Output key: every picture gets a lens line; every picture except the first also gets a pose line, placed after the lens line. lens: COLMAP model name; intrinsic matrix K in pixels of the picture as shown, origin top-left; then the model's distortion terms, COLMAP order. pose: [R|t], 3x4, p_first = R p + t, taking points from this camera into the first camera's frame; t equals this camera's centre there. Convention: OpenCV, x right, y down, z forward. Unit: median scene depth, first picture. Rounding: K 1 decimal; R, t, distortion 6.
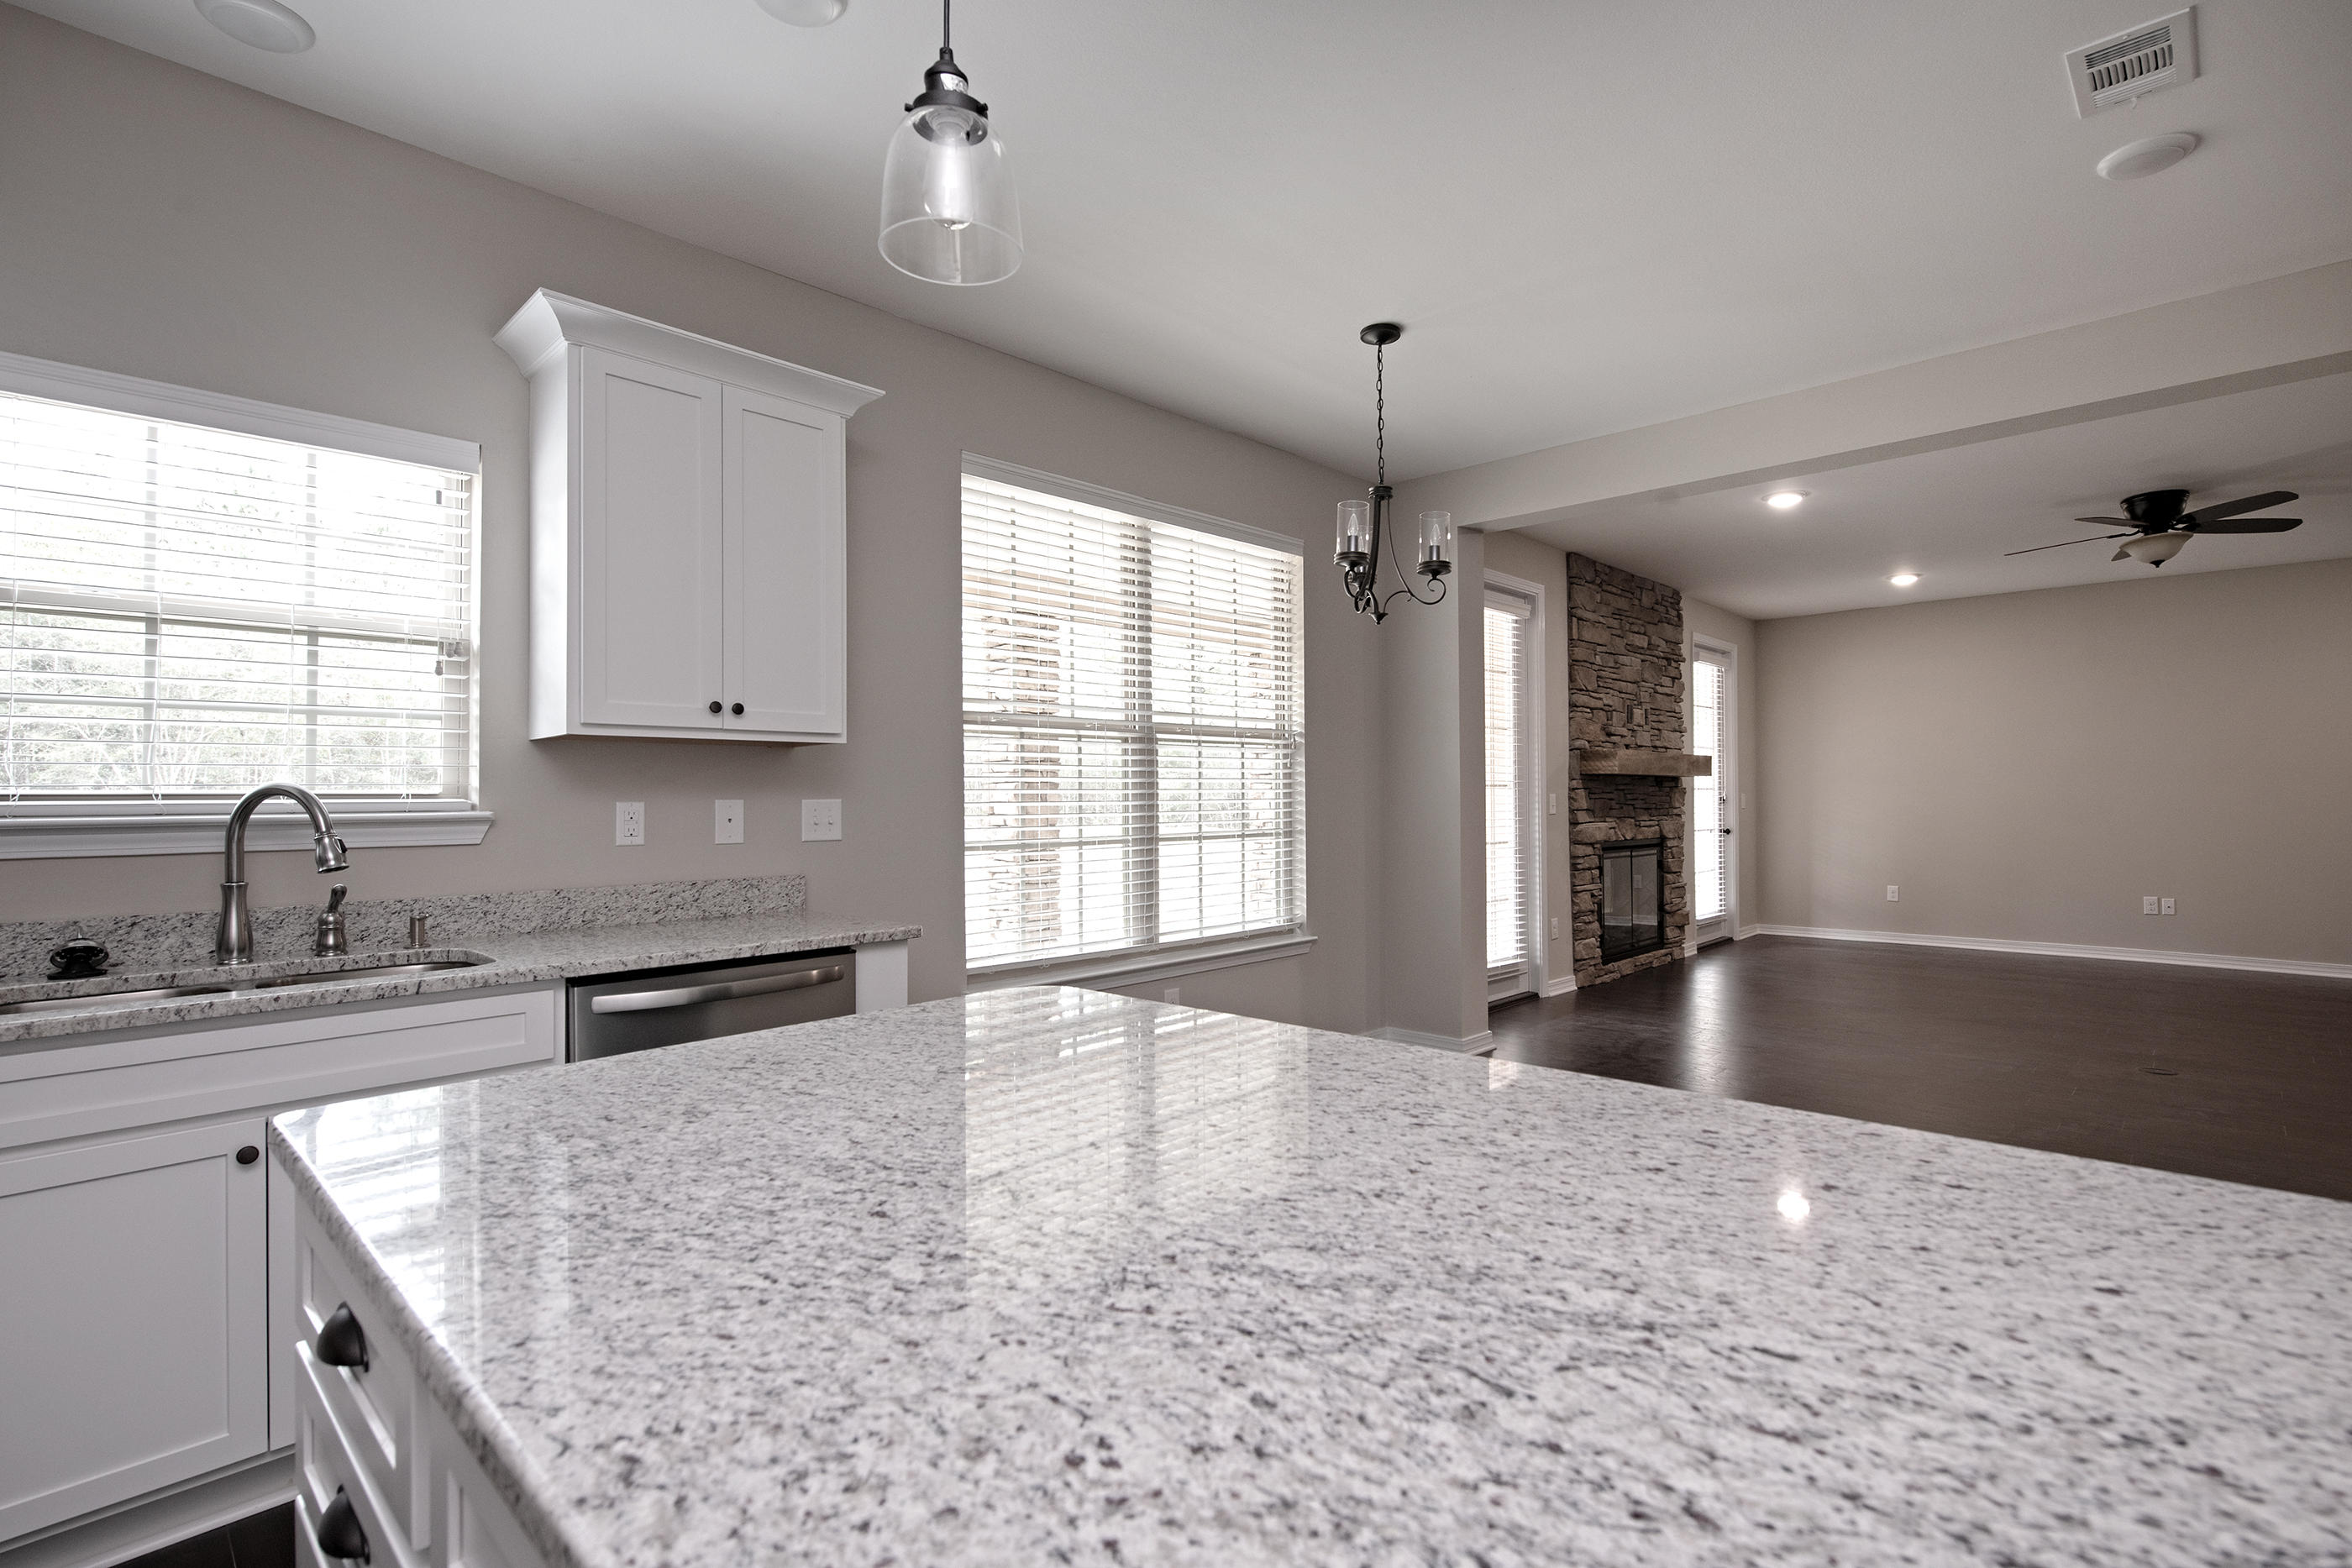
lens RADIAL K [[1077.7, 0, 1260.0], [0, 1077.7, 781.2], [0, 0, 1]] dist [-0.001111, -0.016600]
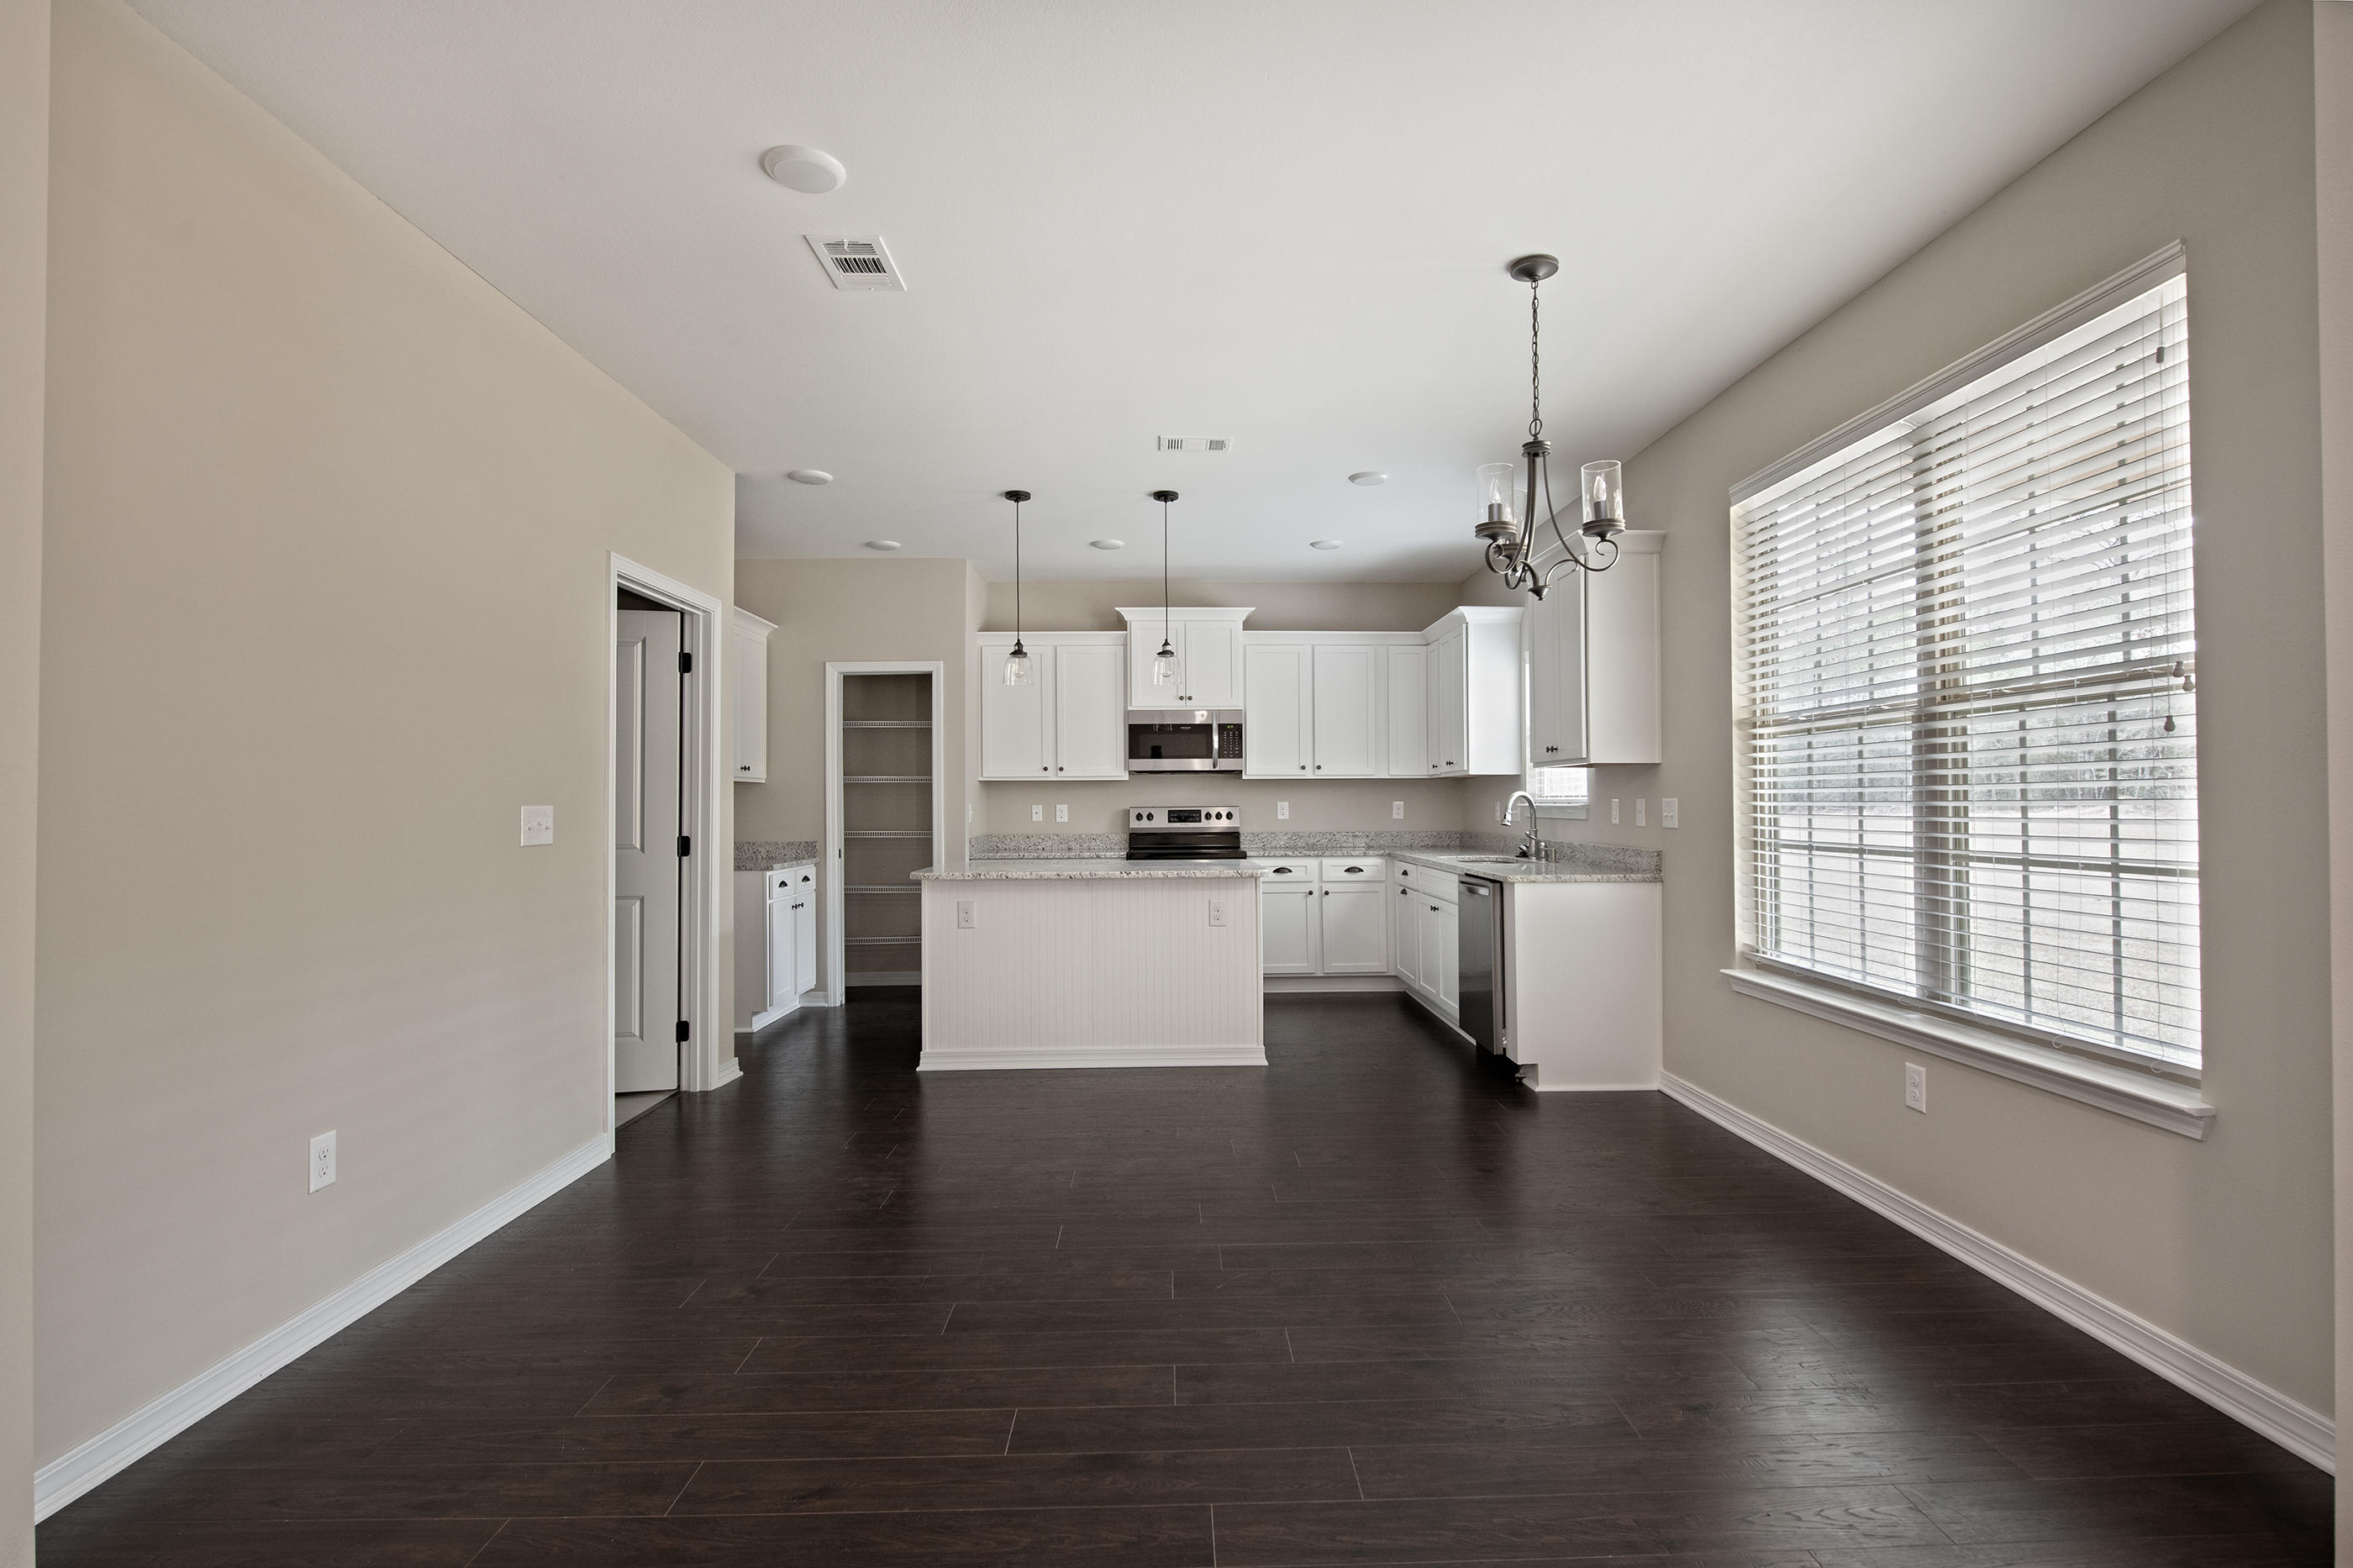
lens RADIAL K [[1073.5, 0, 1172.7], [0, 1073.5, 782.5], [0, 0, 1]] dist [0.000716, 0.000019]
pose [[-0.735939, 0.001230, -0.677047, 3.441021], [0.023929, 0.999421, -0.024196, 0.041826], [0.676625, -0.034008, -0.735542, 5.355215]]
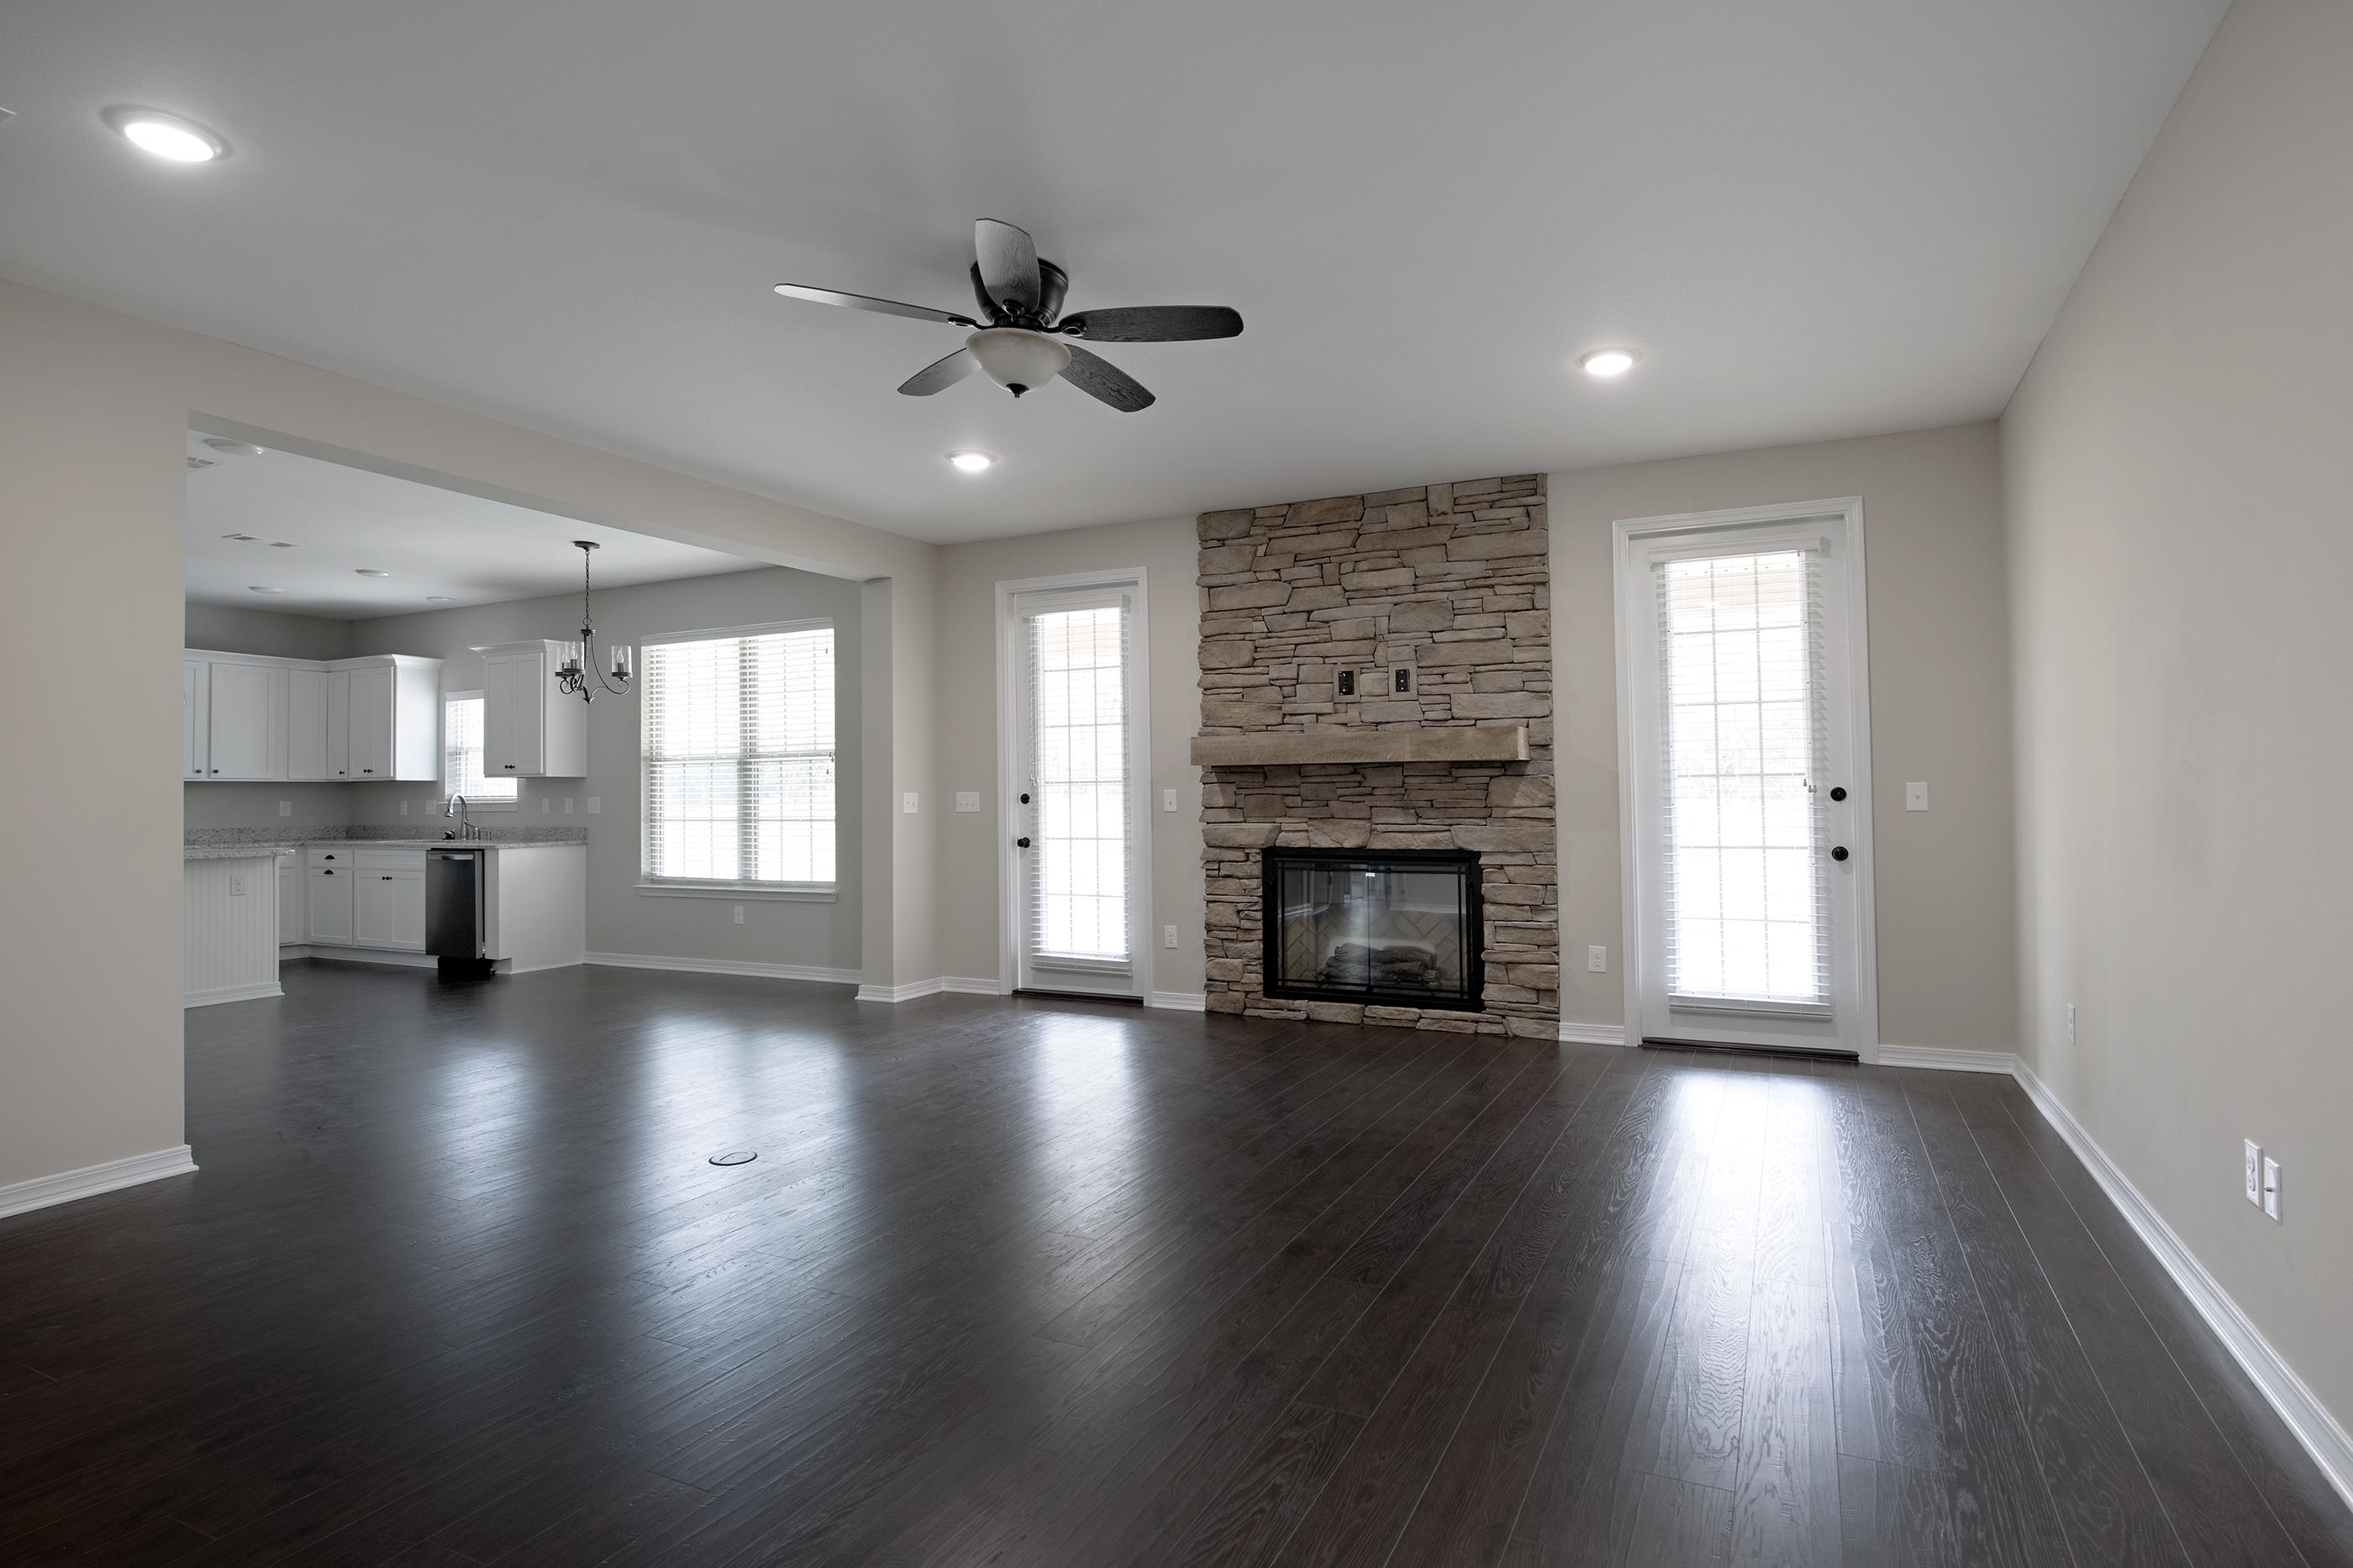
lens RADIAL K [[1062.2, 0, 1242.4], [0, 1062.2, 777.2], [0, 0, 1]] dist [0.000057, -0.011612]
pose [[0.345384, -0.012553, -0.938377, 8.164355], [0.022006, 0.999744, -0.005275, 0.046526], [0.938203, -0.018828, 0.345572, 5.252619]]
